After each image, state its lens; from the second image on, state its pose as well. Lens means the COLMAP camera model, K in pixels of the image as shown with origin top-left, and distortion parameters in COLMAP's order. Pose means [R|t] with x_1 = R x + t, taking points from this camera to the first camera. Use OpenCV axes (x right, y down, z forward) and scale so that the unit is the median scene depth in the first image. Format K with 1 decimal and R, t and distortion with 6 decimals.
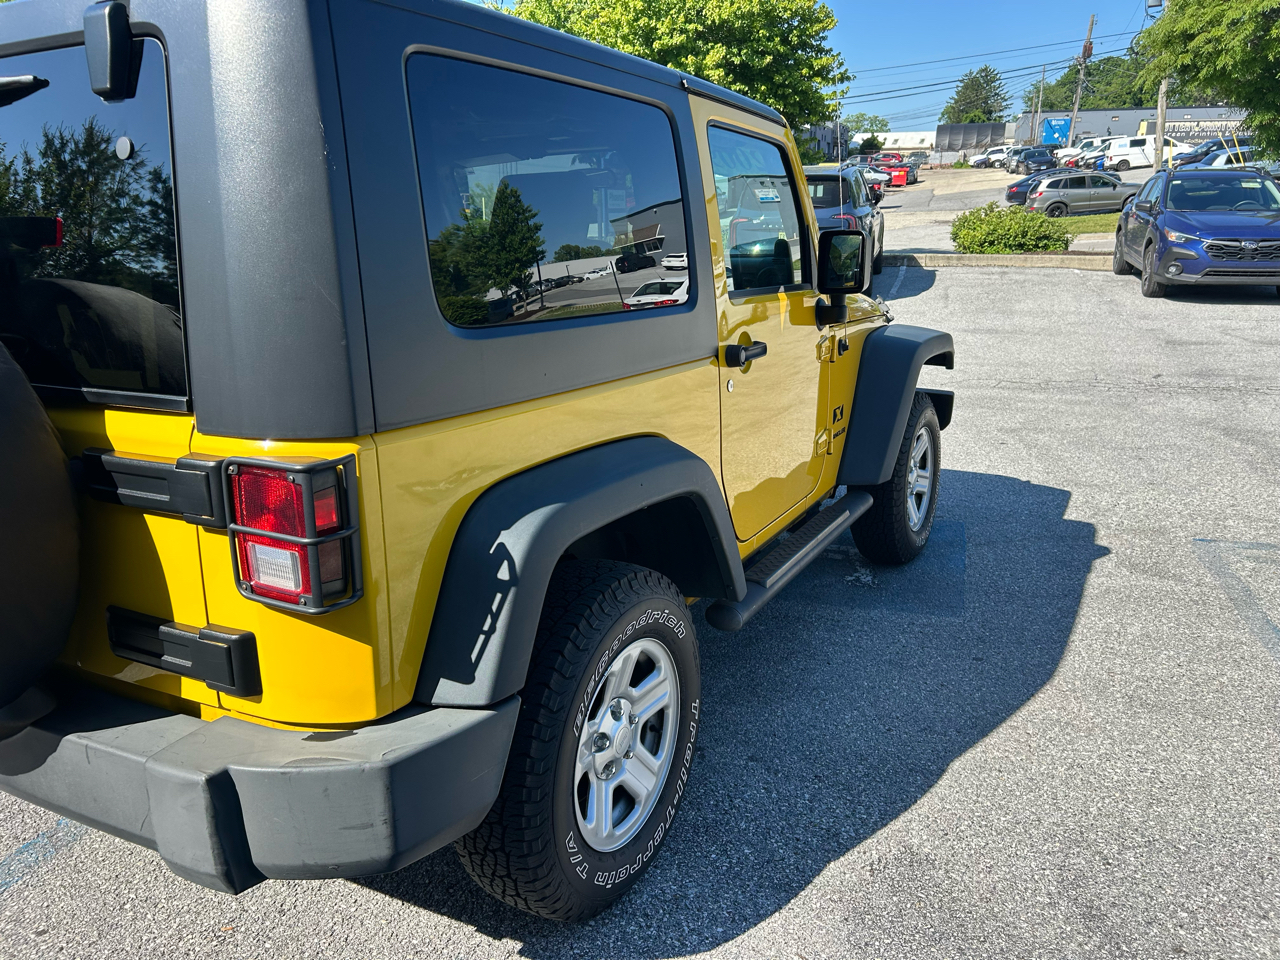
lens RADIAL K [[965.0, 0, 640.0], [0, 965.0, 480.0], [0, 0, 1]] dist [0.049878, -0.050860]
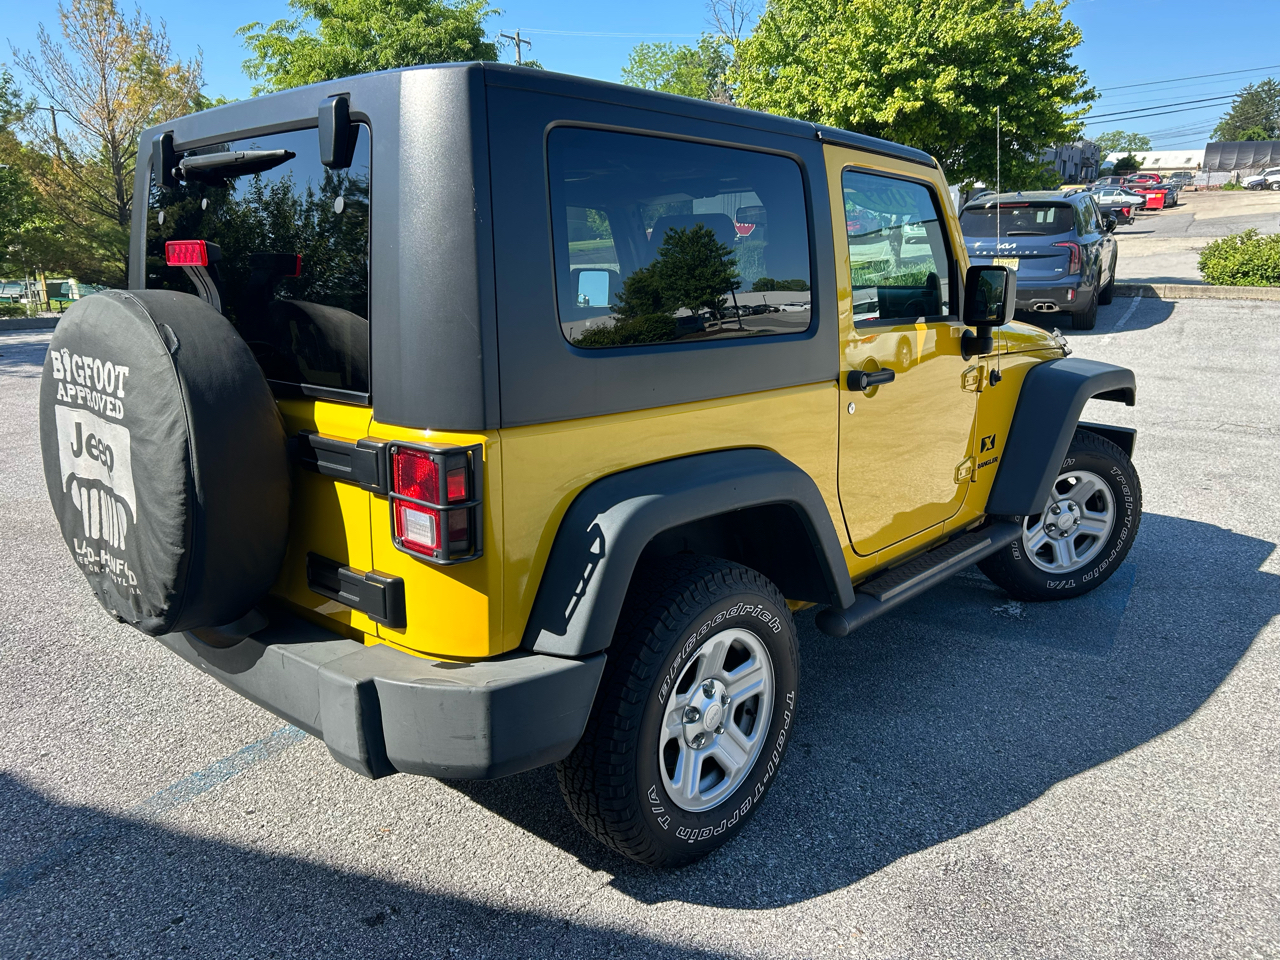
lens RADIAL K [[962.4, 0, 626.6], [0, 962.4, 489.5], [0, 0, 1]] dist [0.062771, -0.068393]
pose [[0.971218, 0.066792, -0.228636, 0.103719], [-0.069635, 0.997563, -0.004384, 0.014549], [0.227786, 0.020179, 0.973502, -0.108178]]
